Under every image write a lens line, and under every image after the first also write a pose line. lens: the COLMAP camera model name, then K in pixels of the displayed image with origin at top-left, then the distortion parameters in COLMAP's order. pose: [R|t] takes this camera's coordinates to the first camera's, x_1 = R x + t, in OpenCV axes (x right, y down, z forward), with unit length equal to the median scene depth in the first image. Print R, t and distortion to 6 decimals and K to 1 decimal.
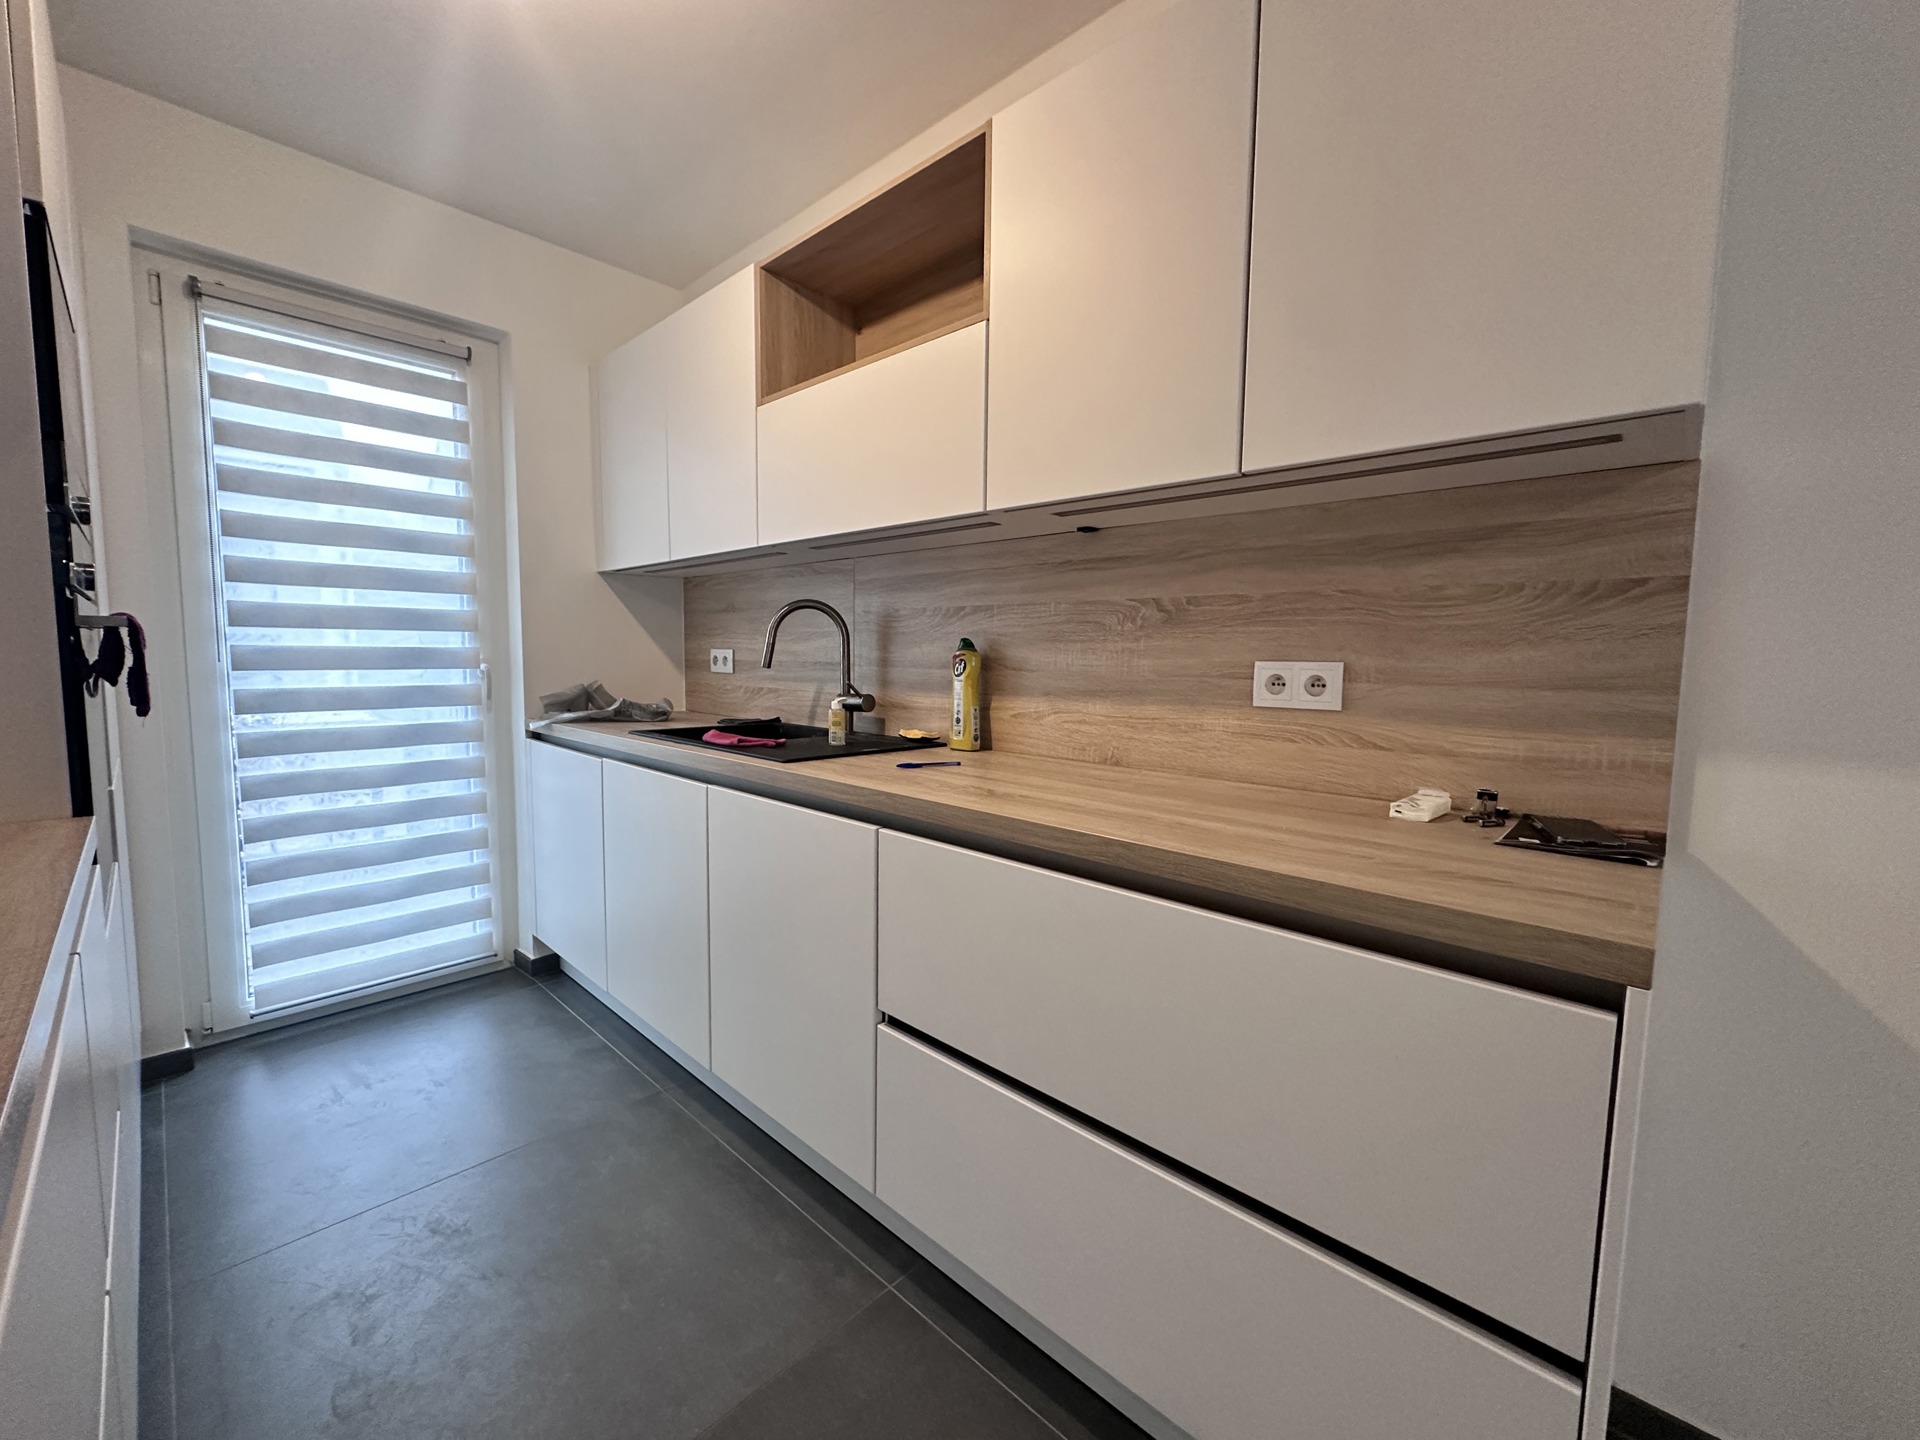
lens RADIAL K [[770.4, 0, 956.1], [0, 770.4, 723.9], [0, 0, 1]] dist [-0.000143, 0.000360]
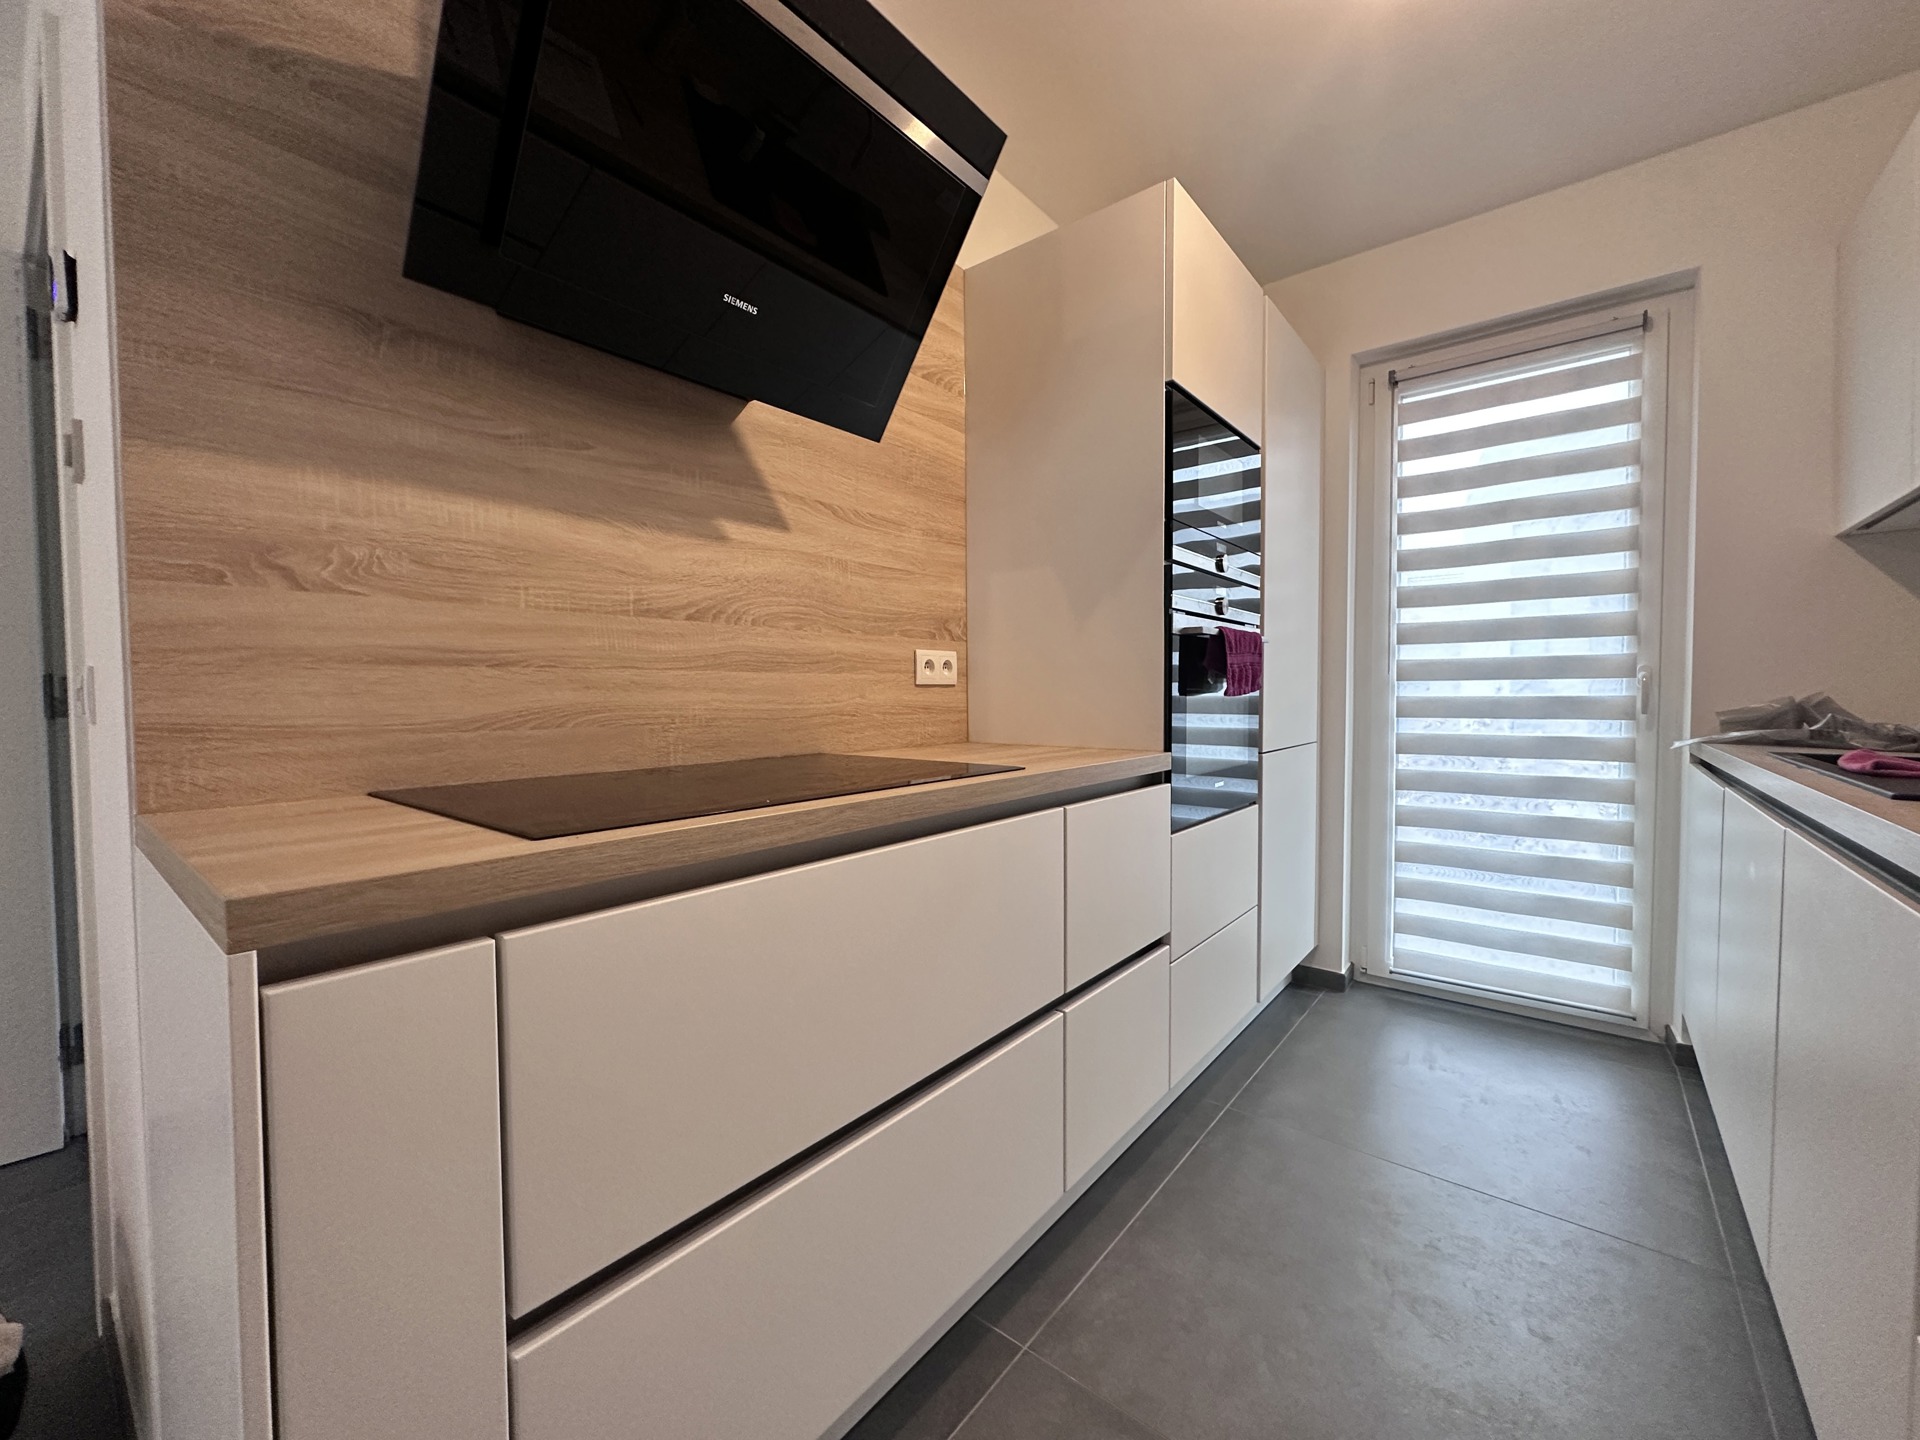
lens RADIAL K [[770.4, 0, 958.0], [0, 770.4, 716.6], [0, 0, 1]] dist [-0.000143, 0.000360]
pose [[0.080288, 0.018572, -0.996599, 0.186935], [-0.086960, 0.996145, 0.011558, 0.029131], [0.992971, 0.085737, 0.081594, 0.187589]]
